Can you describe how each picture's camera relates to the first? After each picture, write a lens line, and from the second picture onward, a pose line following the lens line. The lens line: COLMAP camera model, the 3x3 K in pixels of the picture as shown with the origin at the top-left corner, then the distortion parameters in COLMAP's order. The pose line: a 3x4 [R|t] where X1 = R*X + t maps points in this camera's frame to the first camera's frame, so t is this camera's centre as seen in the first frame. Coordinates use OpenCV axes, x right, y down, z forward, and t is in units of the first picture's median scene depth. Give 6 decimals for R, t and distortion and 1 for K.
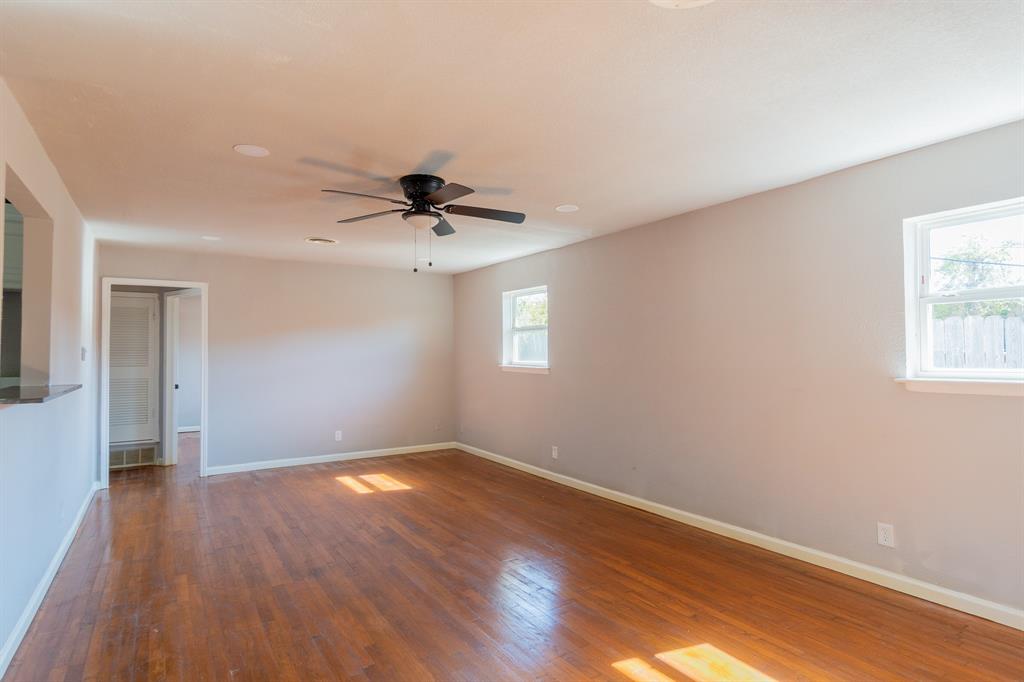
lens RADIAL K [[543.8, 0, 507.1], [0, 543.8, 341.2], [0, 0, 1]] dist [0.009187, 0.000605]
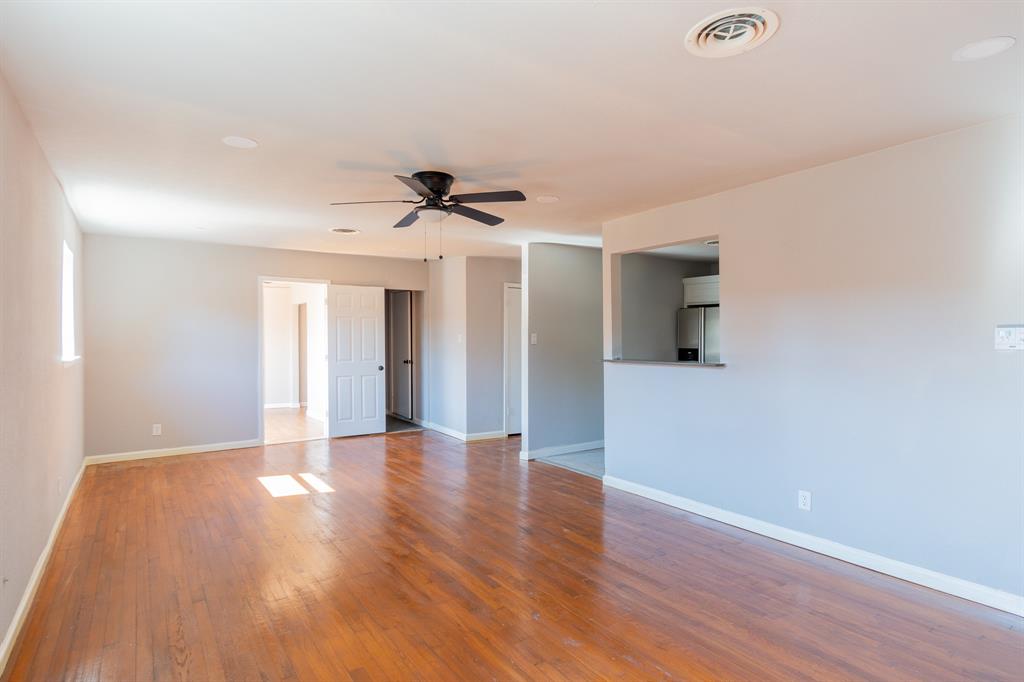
lens RADIAL K [[543.8, 0, 505.7], [0, 543.8, 342.2], [0, 0, 1]] dist [0.009187, 0.000605]
pose [[-0.999572, 0.006276, -0.028590, -0.202387], [0.006817, 0.999799, -0.018878, 0.035985], [0.028466, -0.019064, -0.999413, 1.571394]]
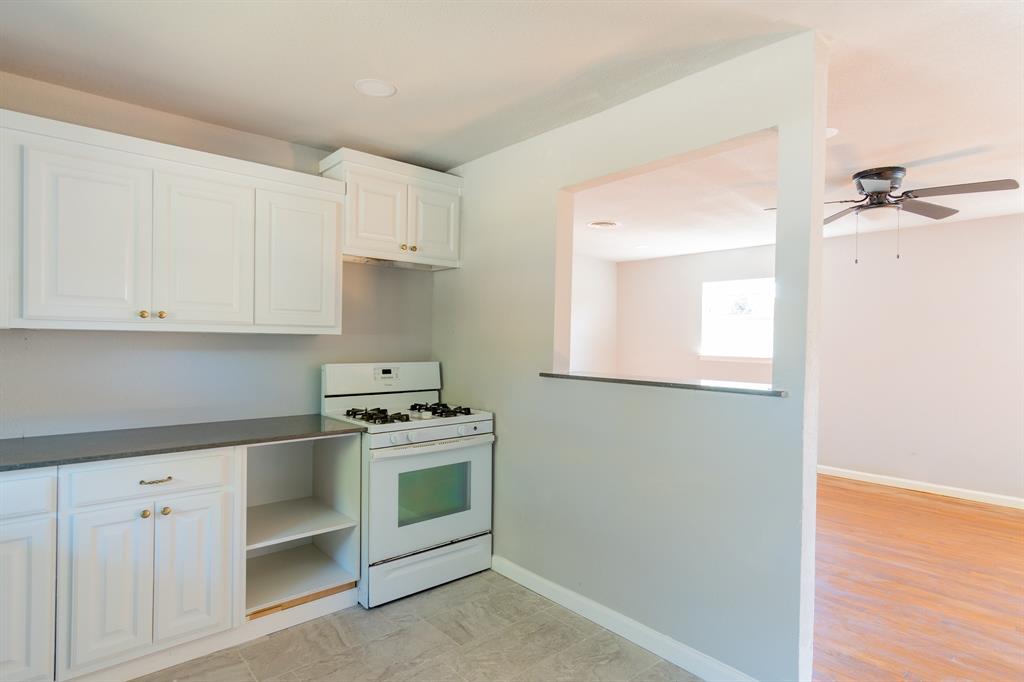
lens RADIAL K [[543.8, 0, 519.4], [0, 543.8, 339.4], [0, 0, 1]] dist [0.009187, 0.000605]
pose [[0.987043, 0.020093, 0.159191, -0.739697], [-0.023160, 0.999580, 0.017436, 0.007022], [-0.158774, -0.020898, 0.987094, 0.070881]]
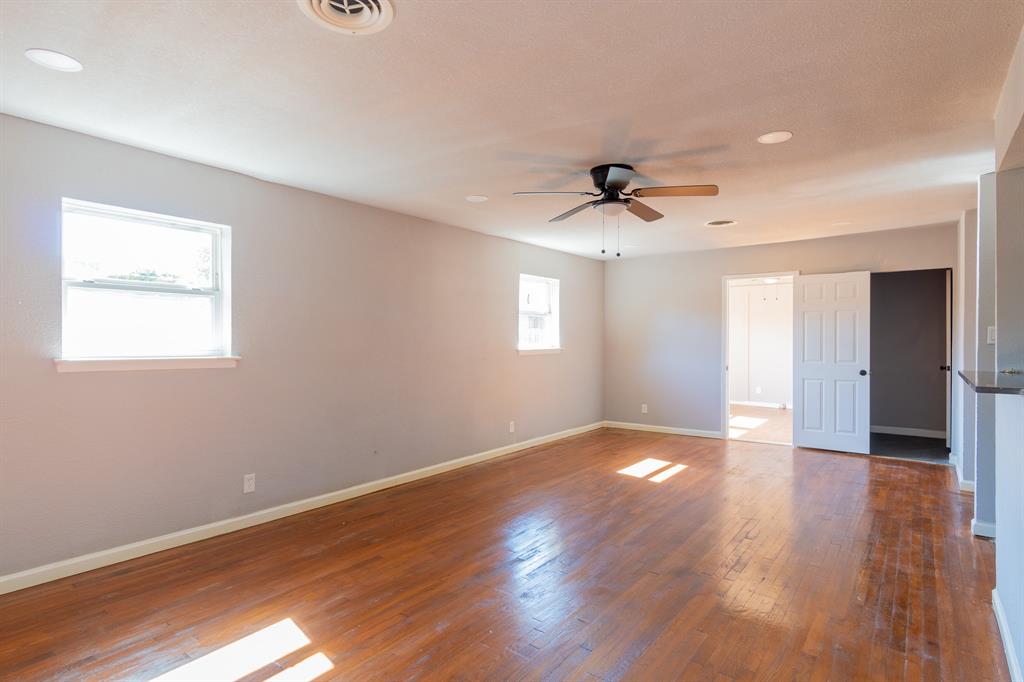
lens RADIAL K [[543.8, 0, 506.2], [0, 543.8, 342.8], [0, 0, 1]] dist [0.009187, 0.000605]
pose [[-0.345140, -0.004909, 0.938538, -0.813153], [-0.023269, 0.999724, -0.003328, 0.033094], [-0.938263, -0.022987, -0.345159, 1.175431]]
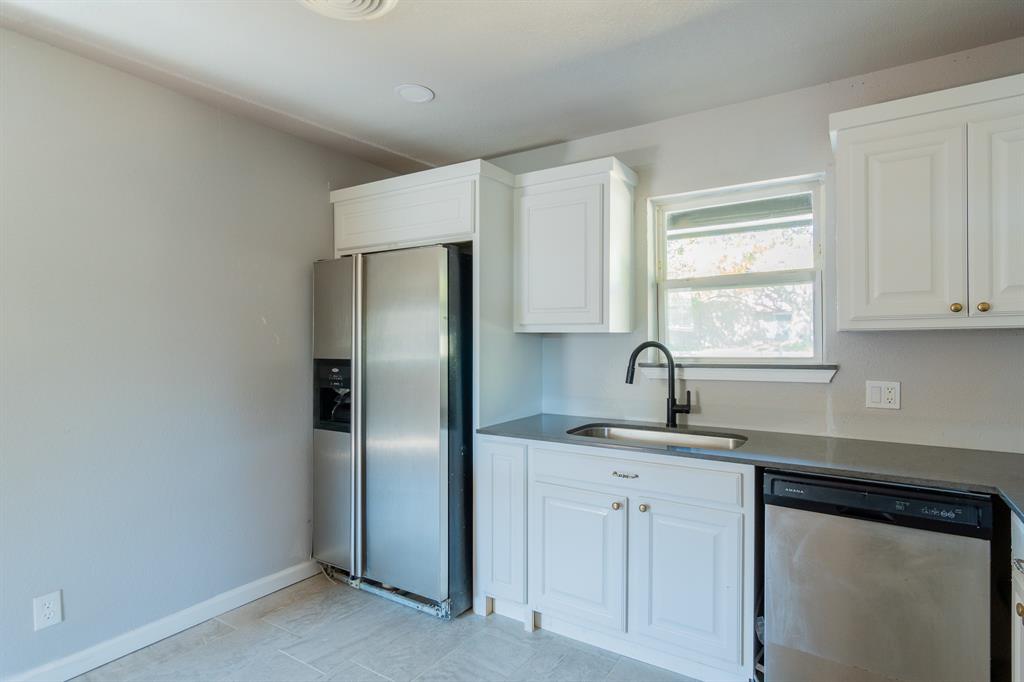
lens RADIAL K [[543.8, 0, 513.5], [0, 543.8, 342.6], [0, 0, 1]] dist [0.009187, 0.000605]
pose [[-0.909935, 0.009638, -0.414638, -0.582205], [0.018152, 0.999697, -0.016598, 0.019422], [0.414353, -0.022629, -0.909835, 0.521143]]
